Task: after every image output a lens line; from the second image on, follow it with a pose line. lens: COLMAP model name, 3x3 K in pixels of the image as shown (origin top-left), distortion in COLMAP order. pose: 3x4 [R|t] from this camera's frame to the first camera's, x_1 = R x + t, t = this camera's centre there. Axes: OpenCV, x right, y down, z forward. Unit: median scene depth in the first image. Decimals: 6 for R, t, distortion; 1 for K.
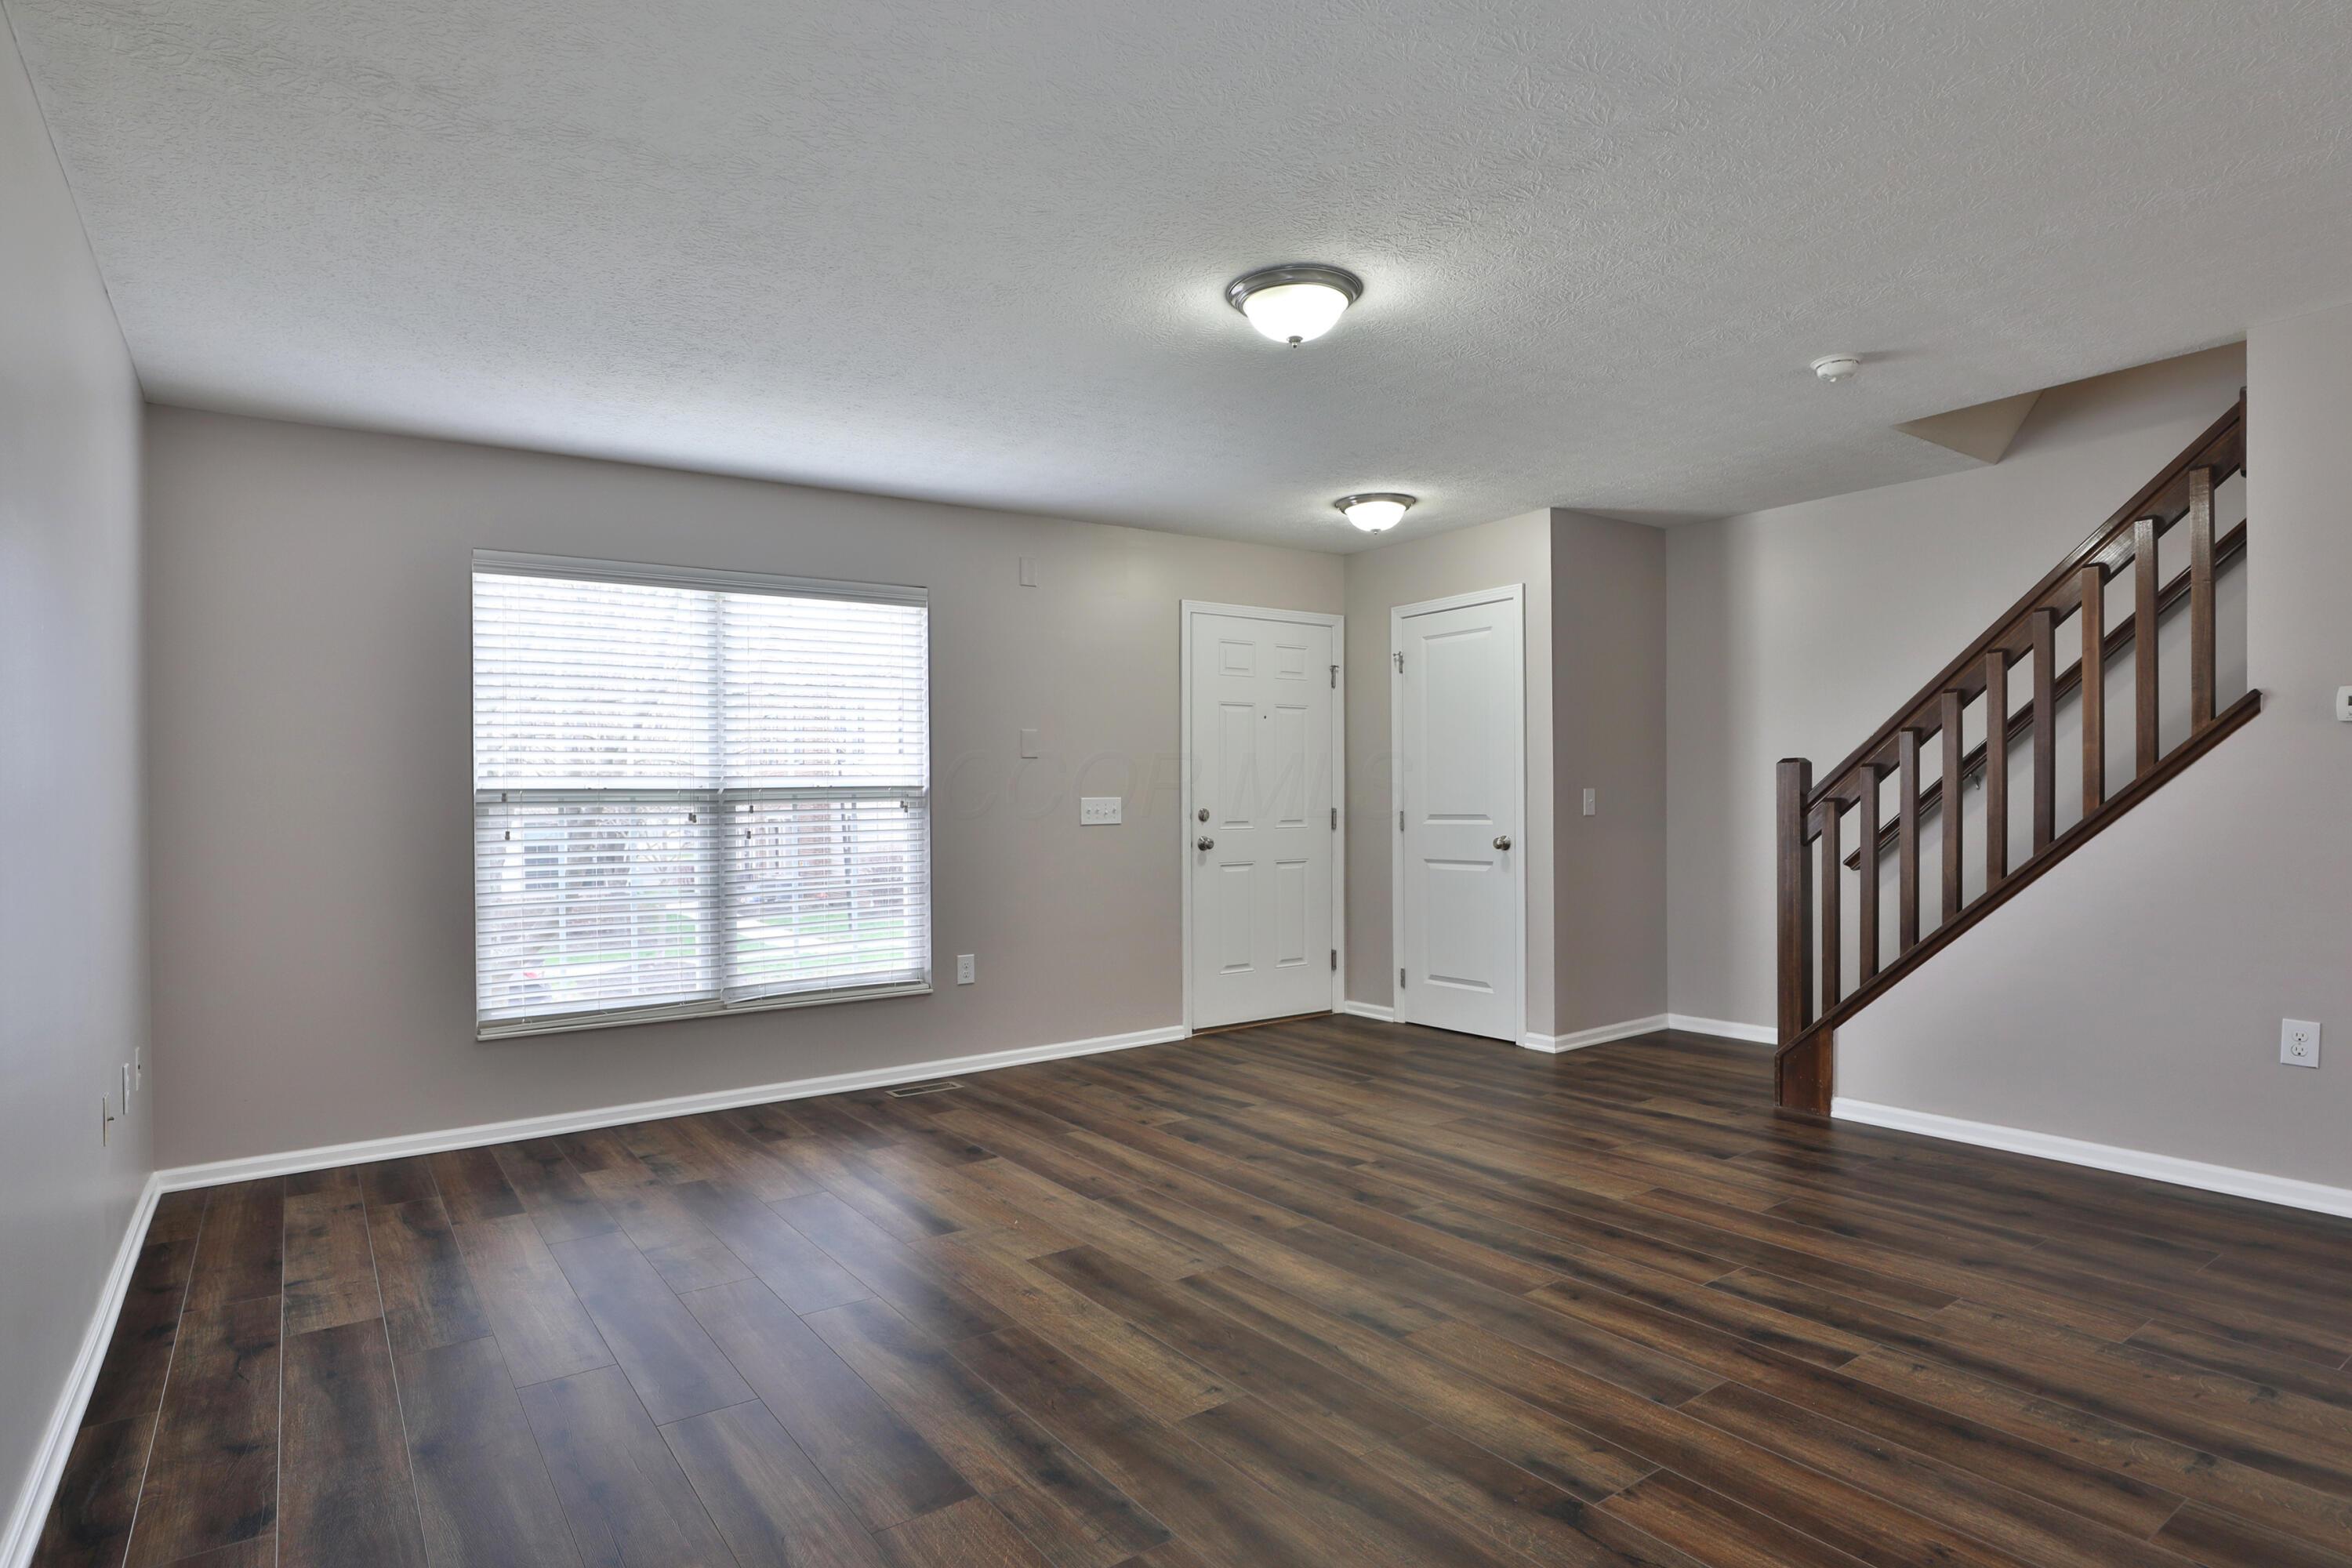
lens RADIAL K [[1287.8, 0, 1176.0], [0, 1287.8, 784.0], [0, 0, 1]] dist [-0.016863, 0.002106]
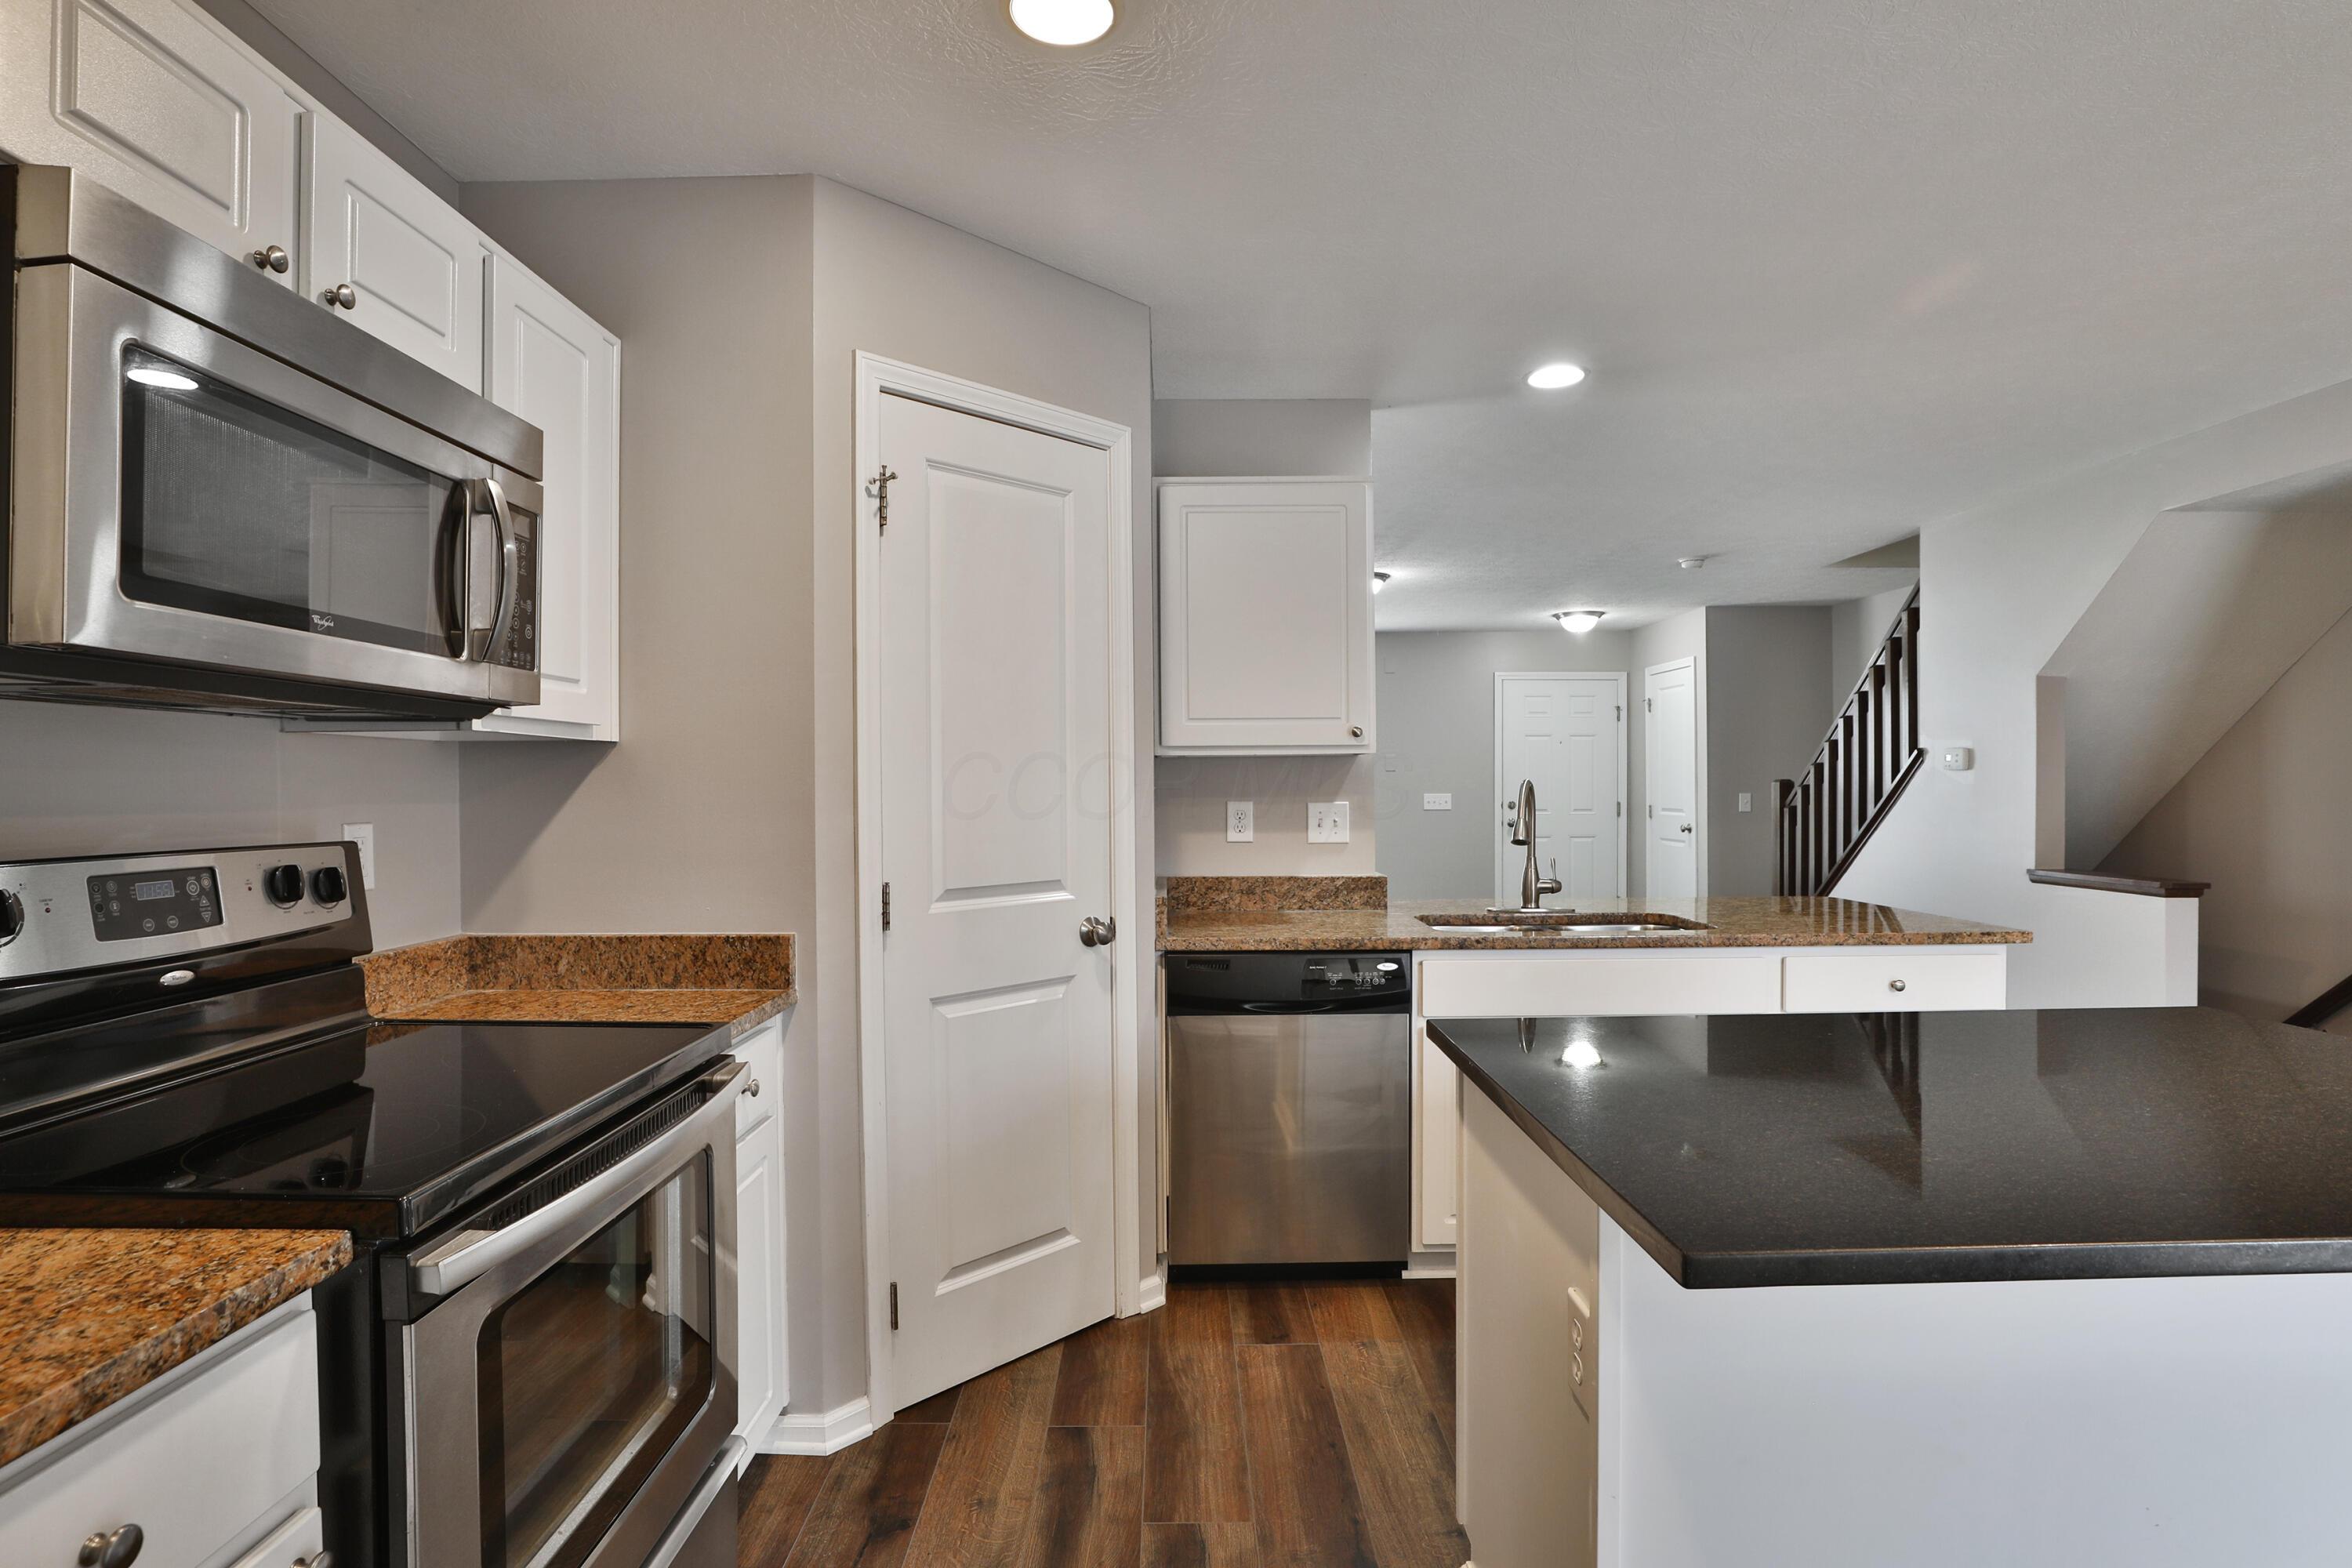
lens RADIAL K [[1198.3, 0, 1177.6], [0, 1198.3, 796.8], [0, 0, 1]] dist [0.125753, -0.000010]
pose [[0.830780, 0.015047, -0.556398, 0.628165], [0.001365, 0.999576, 0.029071, -0.037554], [0.556600, -0.024911, 0.830407, -0.591419]]
